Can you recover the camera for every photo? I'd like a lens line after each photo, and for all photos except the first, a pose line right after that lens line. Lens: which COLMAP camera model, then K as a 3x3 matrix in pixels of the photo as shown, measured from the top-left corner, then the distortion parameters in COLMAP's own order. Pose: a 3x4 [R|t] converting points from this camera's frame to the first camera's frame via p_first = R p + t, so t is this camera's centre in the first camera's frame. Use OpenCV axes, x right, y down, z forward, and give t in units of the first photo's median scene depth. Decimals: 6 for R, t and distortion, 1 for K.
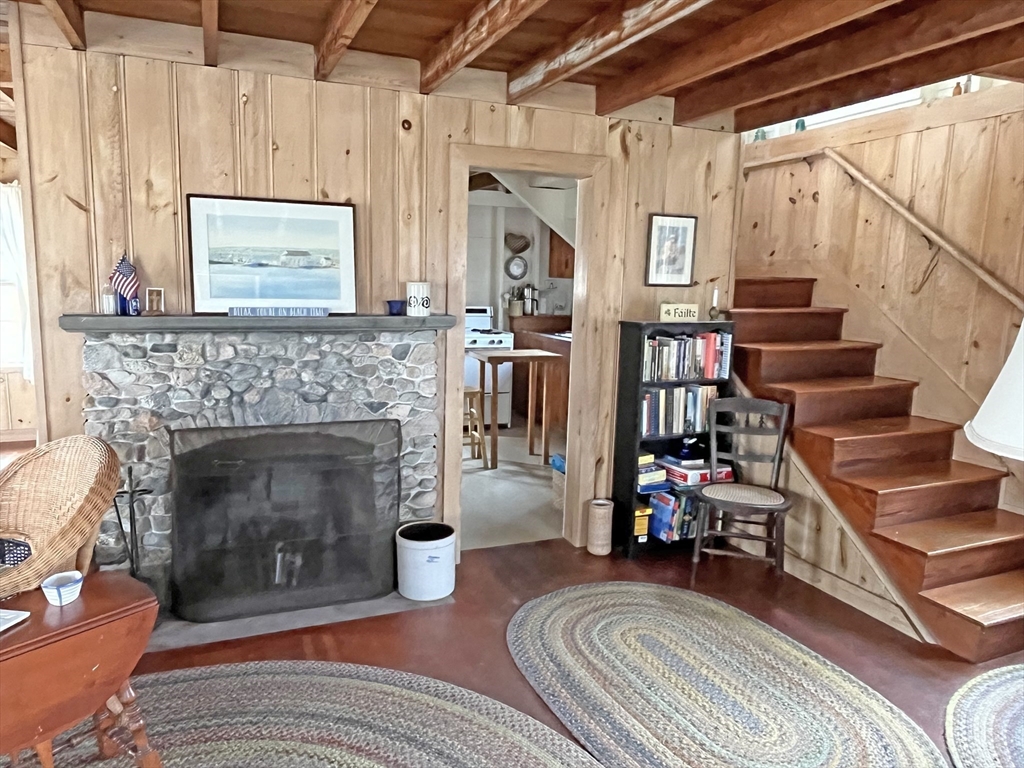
lens RADIAL K [[712.4, 0, 512.0], [0, 712.4, 384.0], [0, 0, 1]] dist [-0.002555, -0.002124]
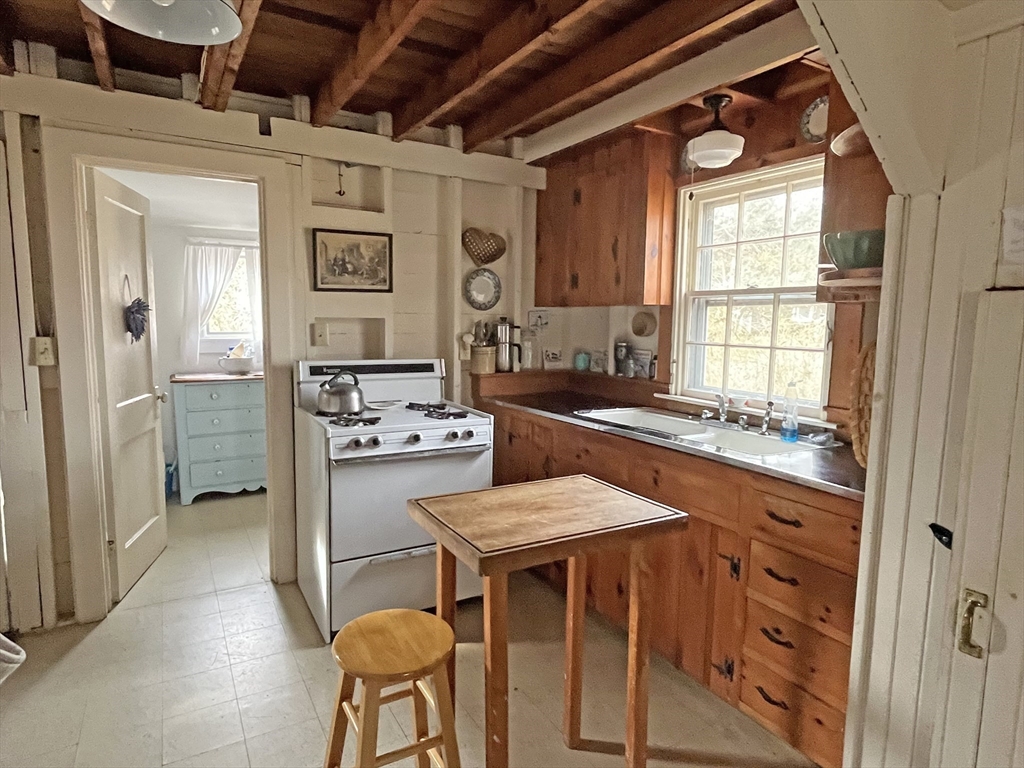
lens RADIAL K [[584.4, 0, 512.0], [0, 584.4, 384.0], [0, 0, 1]] dist [-0.003176, -0.000455]
pose [[0.990033, -0.024521, 0.138688, -0.037181], [0.029953, 0.998858, -0.037213, -0.070062], [-0.137617, 0.040996, 0.989637, 0.541697]]
